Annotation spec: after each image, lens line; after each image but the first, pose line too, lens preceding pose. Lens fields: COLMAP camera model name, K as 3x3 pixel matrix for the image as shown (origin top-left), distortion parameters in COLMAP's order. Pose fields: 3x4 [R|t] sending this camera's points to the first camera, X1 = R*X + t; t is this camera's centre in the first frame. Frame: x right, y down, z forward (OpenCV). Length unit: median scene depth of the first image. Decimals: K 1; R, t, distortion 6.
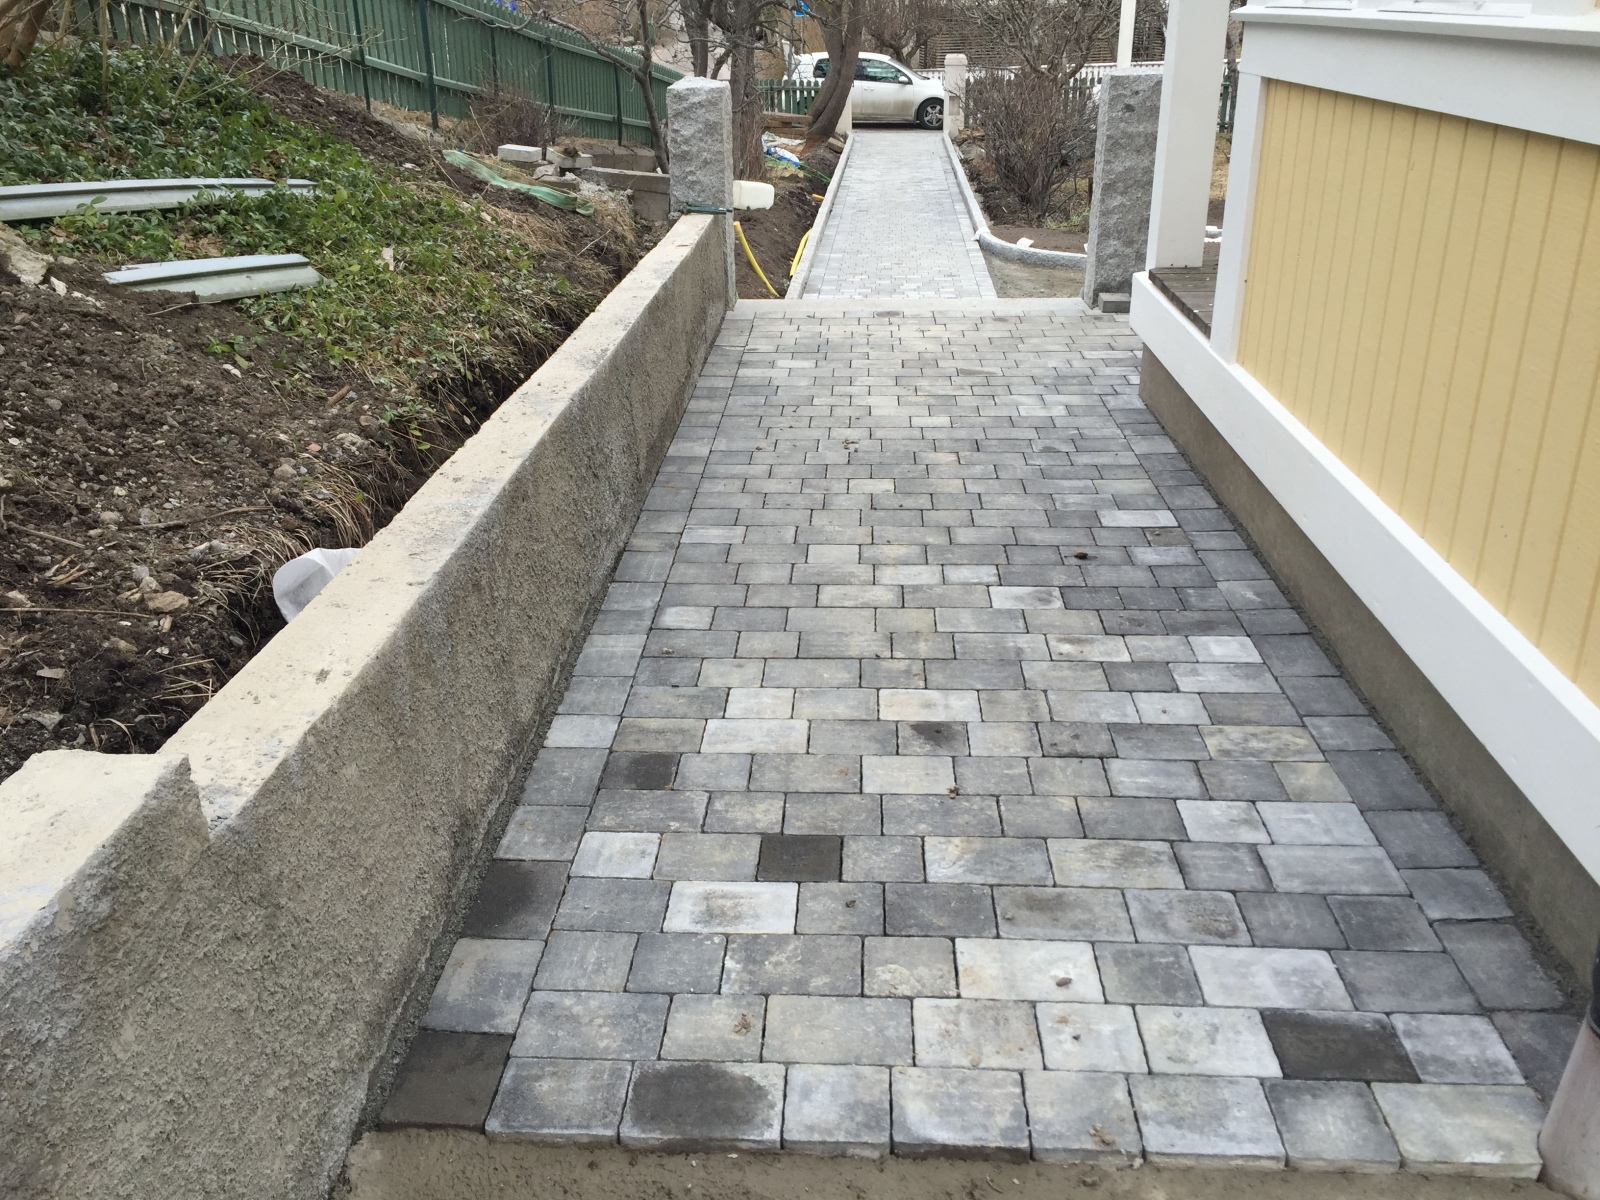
lens RADIAL K [[1358.9, 0, 798.5], [0, 1358.9, 590.7], [0, 0, 1]] dist [0.092441, -0.123662]
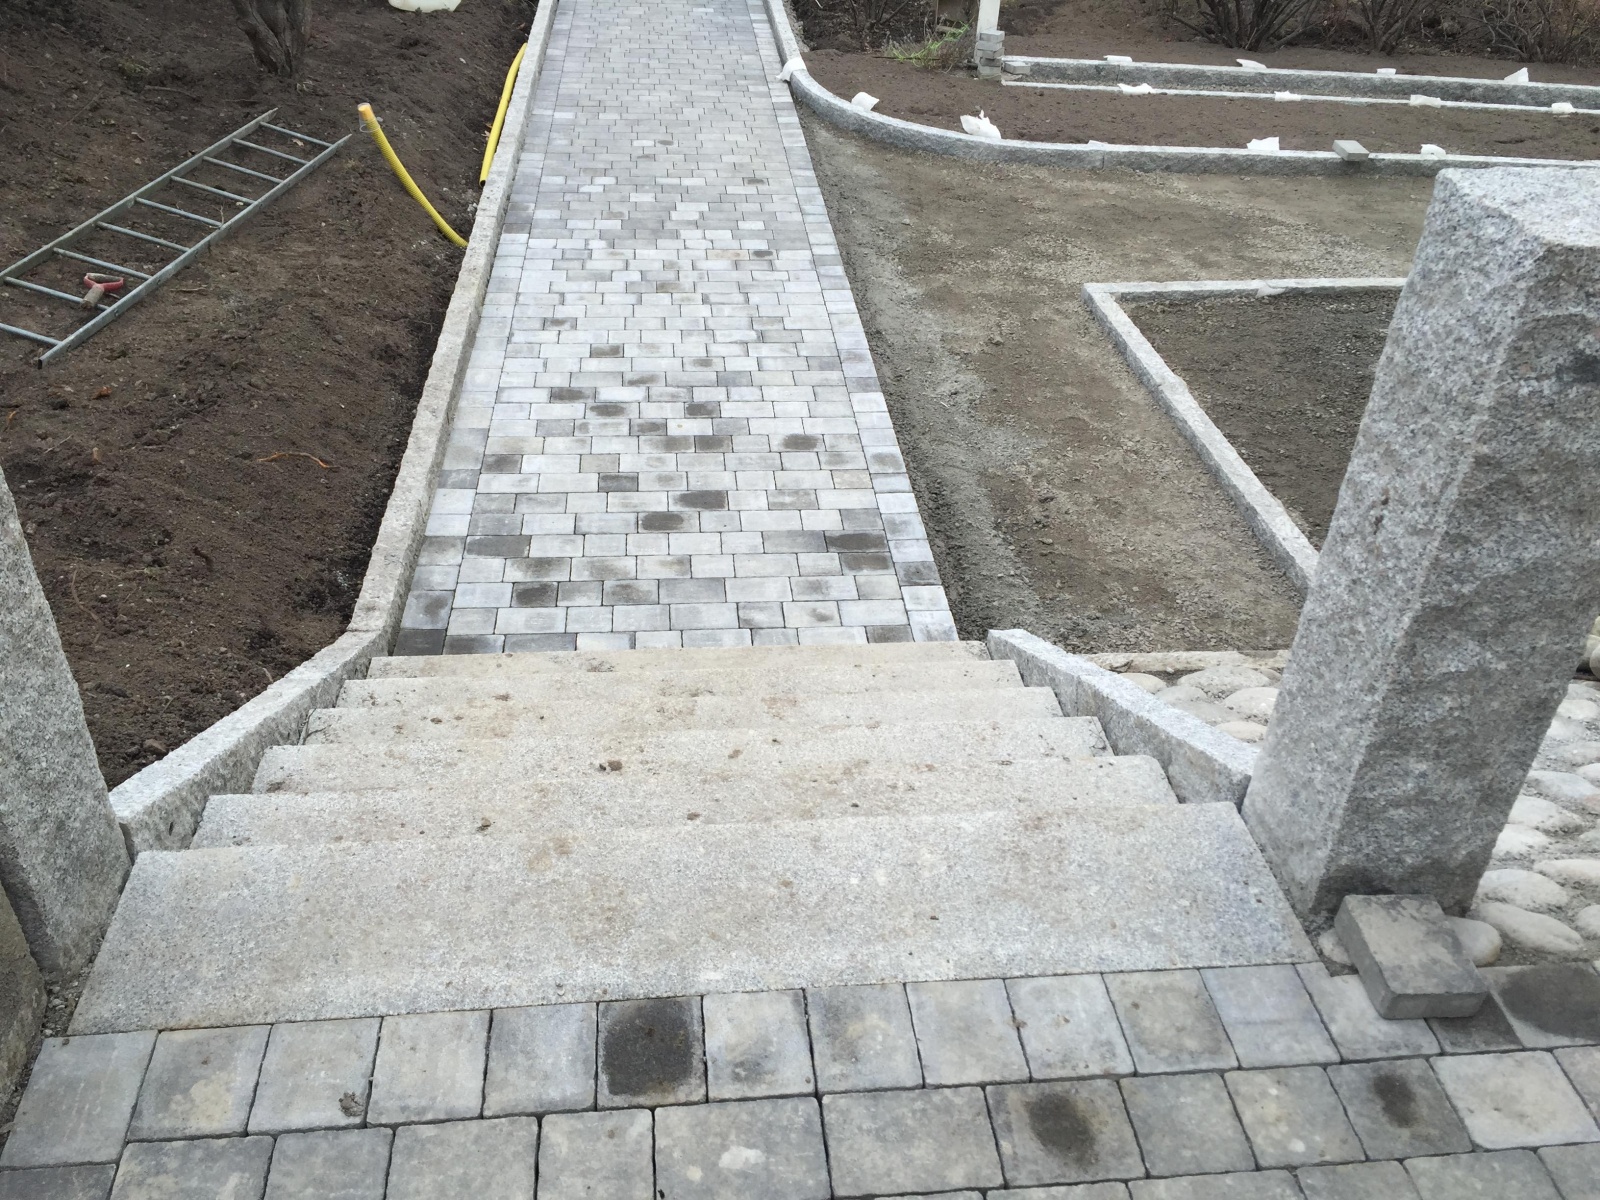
lens RADIAL K [[1358.9, 0, 794.5], [0, 1358.9, 591.5], [0, 0, 1]] dist [0.092441, -0.123662]
pose [[0.987246, -0.044050, 0.152985, 0.063526], [0.011903, 0.978692, 0.204987, -0.392486], [-0.158755, -0.200552, 0.966735, 0.834033]]
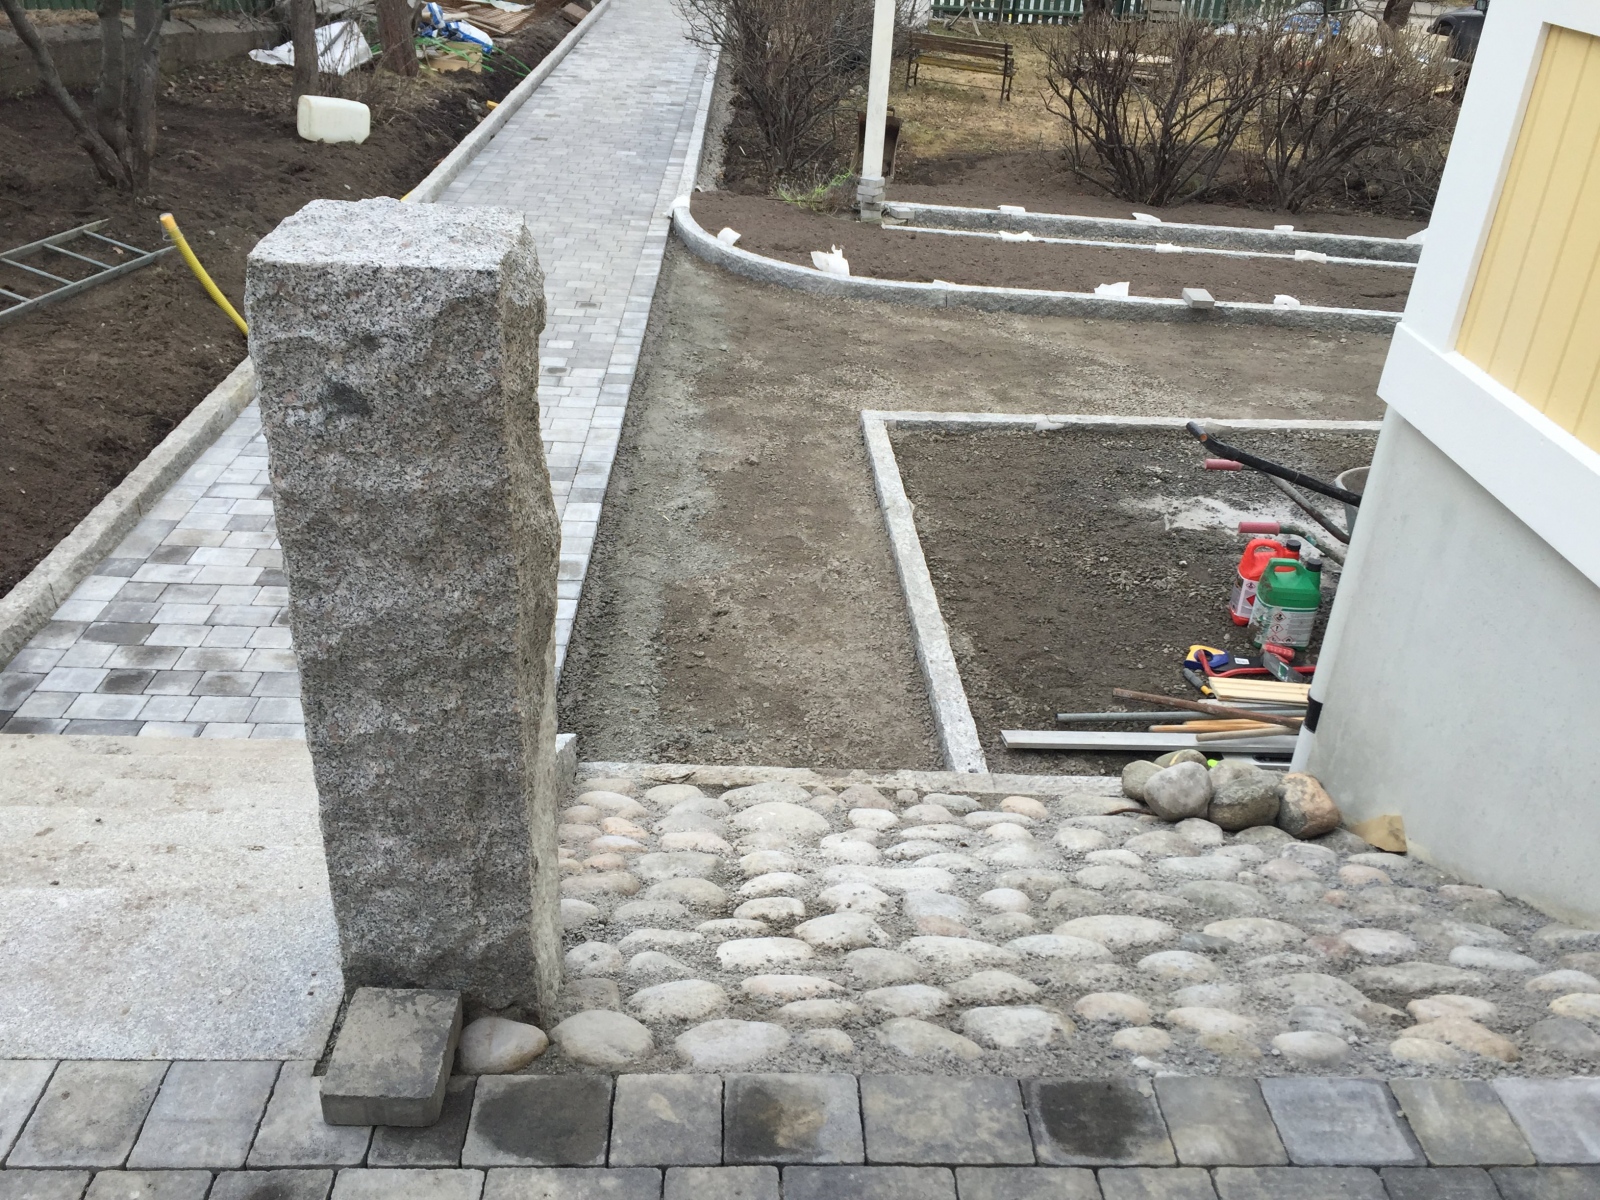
lens RADIAL K [[1358.9, 0, 797.3], [0, 1358.9, 600.9], [0, 0, 1]] dist [0.092441, -0.123662]
pose [[0.994078, 0.012741, 0.107923, 0.313577], [-0.024443, 0.993871, 0.107809, -0.370259], [-0.105888, -0.109809, 0.988296, 0.817572]]
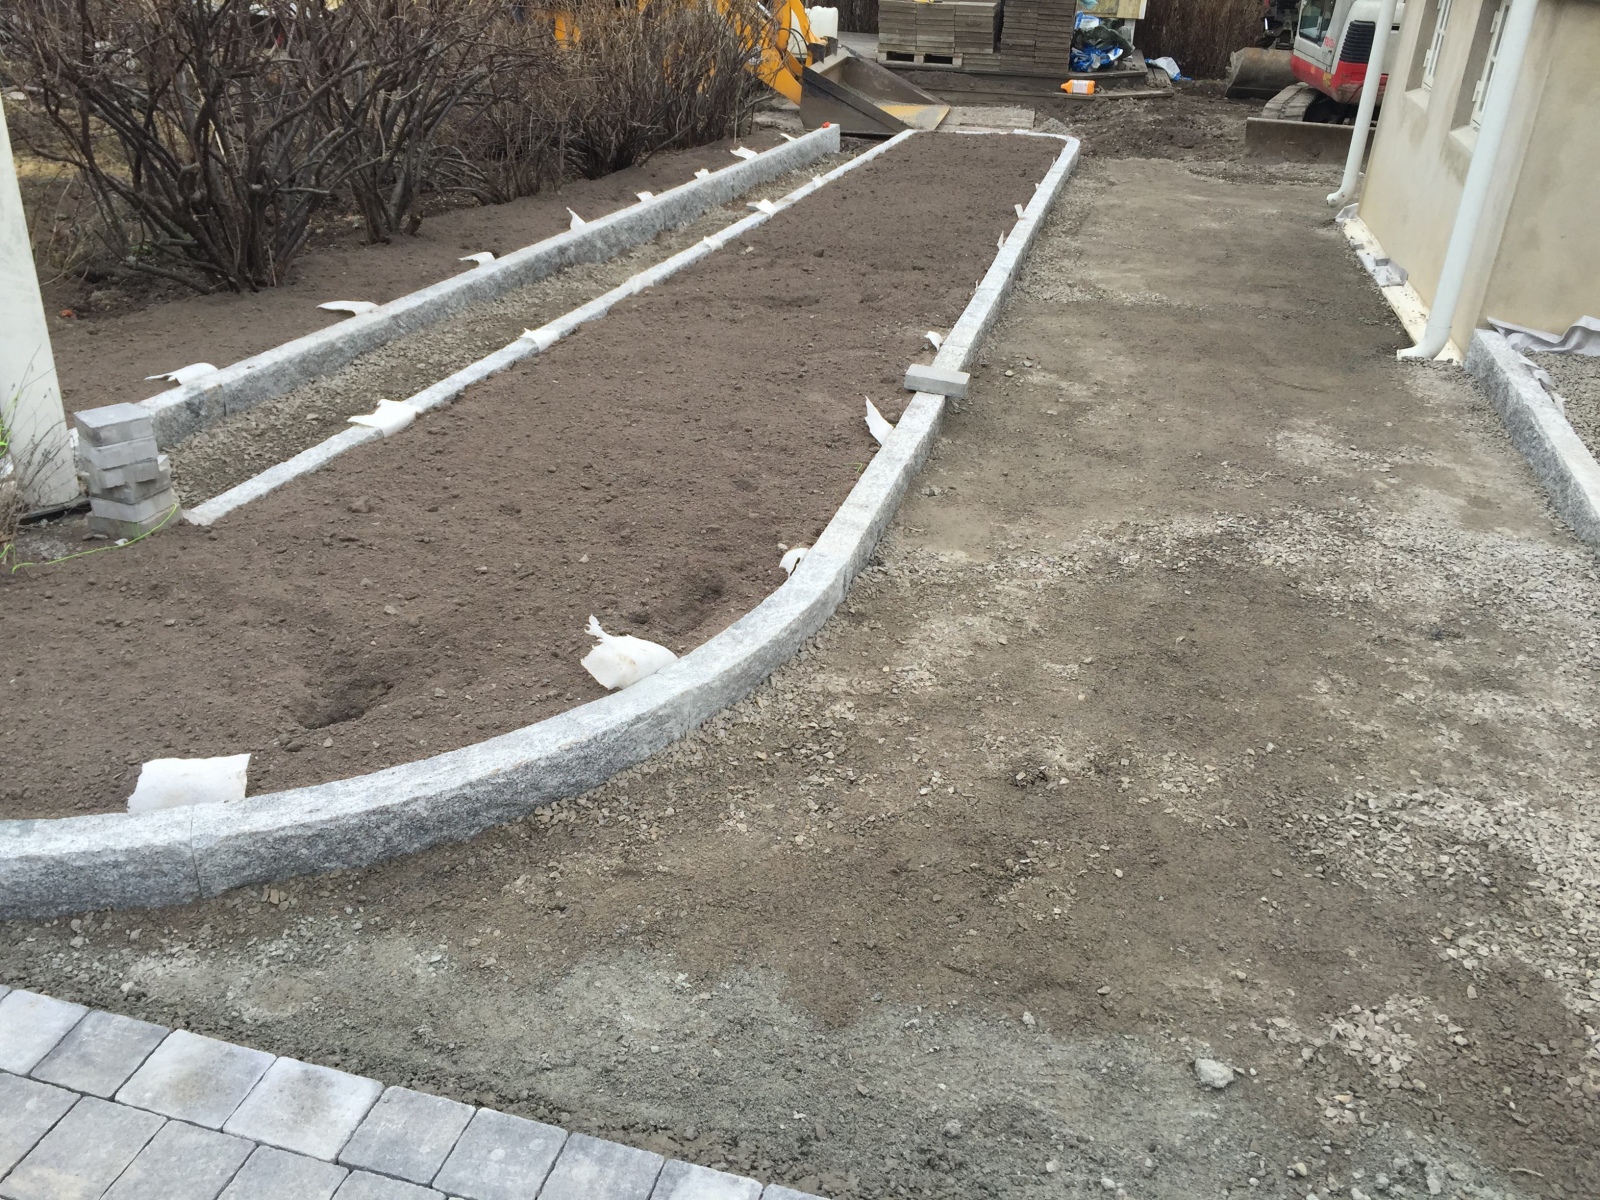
lens RADIAL K [[1358.9, 0, 793.6], [0, 1358.9, 604.4], [0, 0, 1]] dist [0.092441, -0.123662]
pose [[0.204700, -0.432832, 0.877926, 0.090952], [0.343150, 0.871729, 0.349767, -0.743164], [-0.916704, 0.229663, 0.326969, 2.090964]]
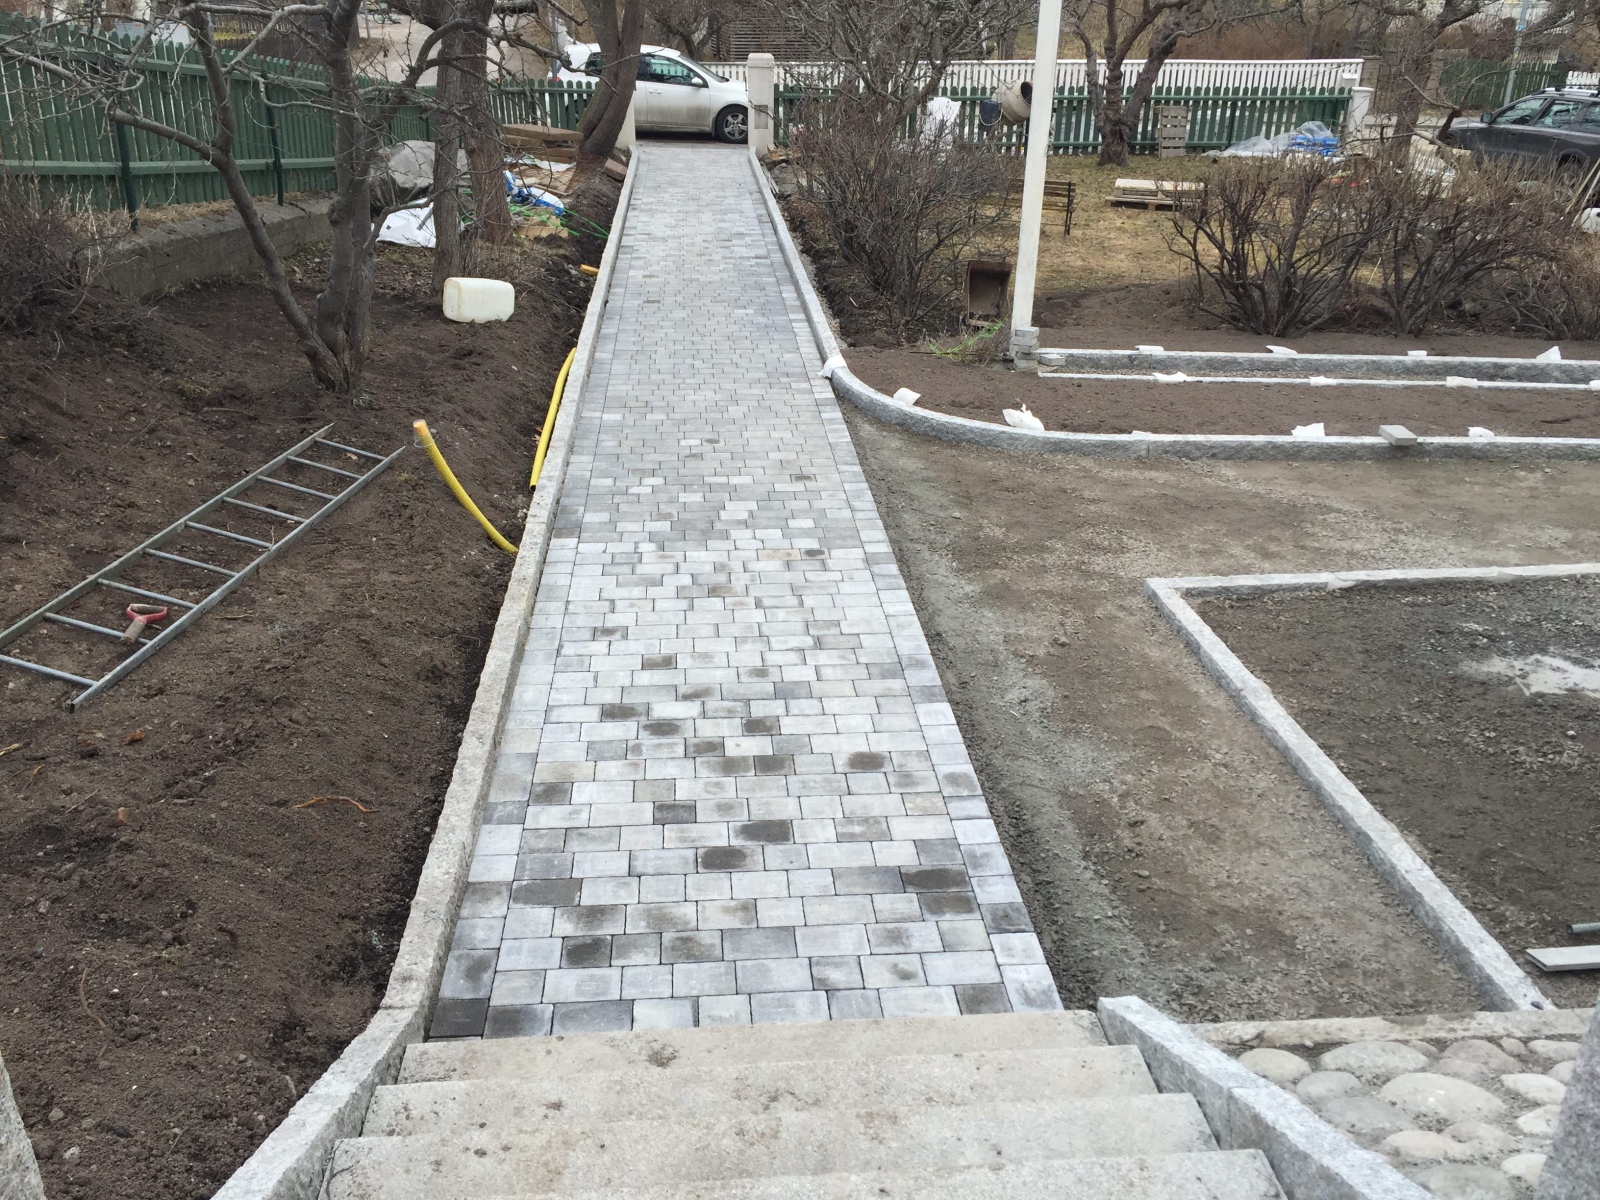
lens RADIAL K [[1358.9, 0, 795.9], [0, 1358.9, 591.4], [0, 0, 1]] dist [0.092441, -0.123662]
pose [[0.989622, -0.033950, 0.139630, 0.051364], [0.031105, 0.999263, 0.022512, -0.430577], [-0.140292, -0.017936, 0.989948, 0.893328]]
